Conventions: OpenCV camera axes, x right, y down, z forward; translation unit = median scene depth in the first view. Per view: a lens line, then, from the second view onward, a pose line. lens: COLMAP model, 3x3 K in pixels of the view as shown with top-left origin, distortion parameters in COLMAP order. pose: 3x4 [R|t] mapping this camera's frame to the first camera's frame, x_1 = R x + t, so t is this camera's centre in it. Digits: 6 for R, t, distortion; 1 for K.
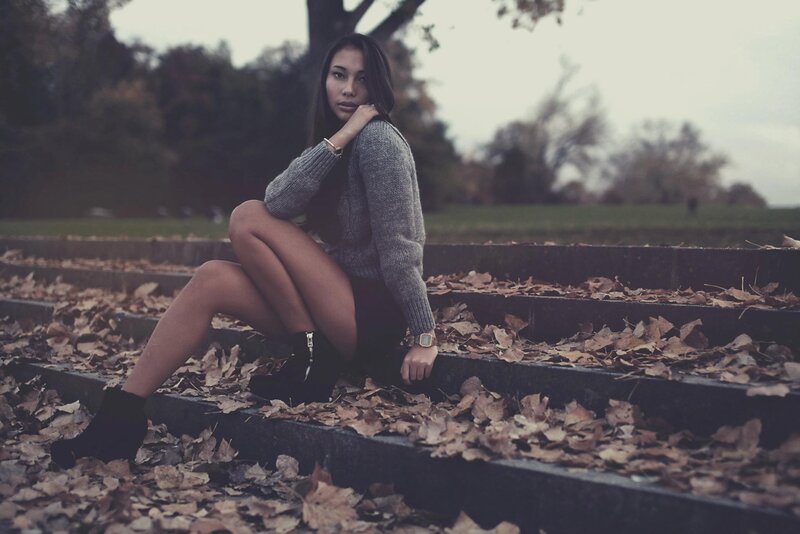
lens RADIAL K [[1093.0, 0, 400.0], [0, 1093.0, 267.0], [0, 0, 1]] dist [-0.068827, -0.030841]
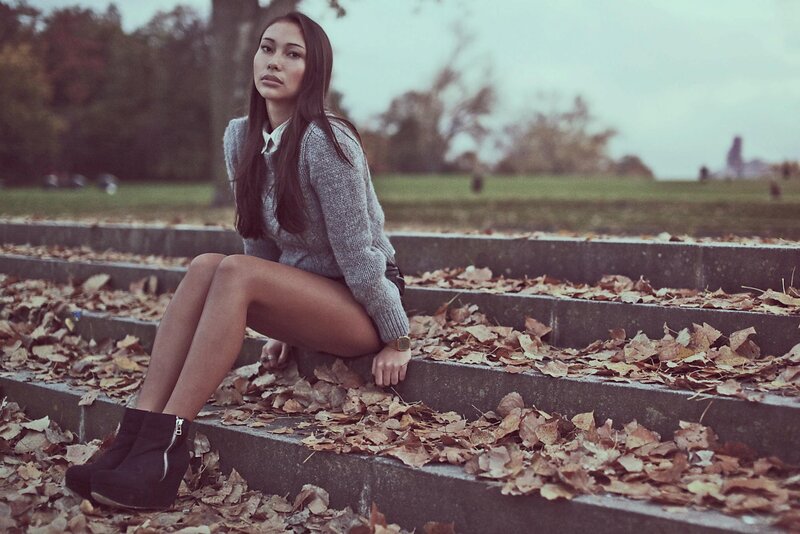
lens RADIAL K [[1093.0, 0, 400.0], [0, 1093.0, 267.0], [0, 0, 1]] dist [-0.068827, -0.030841]
pose [[0.994677, -0.003067, 0.103001, -0.106390], [0.000070, 0.999577, 0.029090, -0.027129], [-0.103047, -0.028927, 0.994256, 0.094599]]
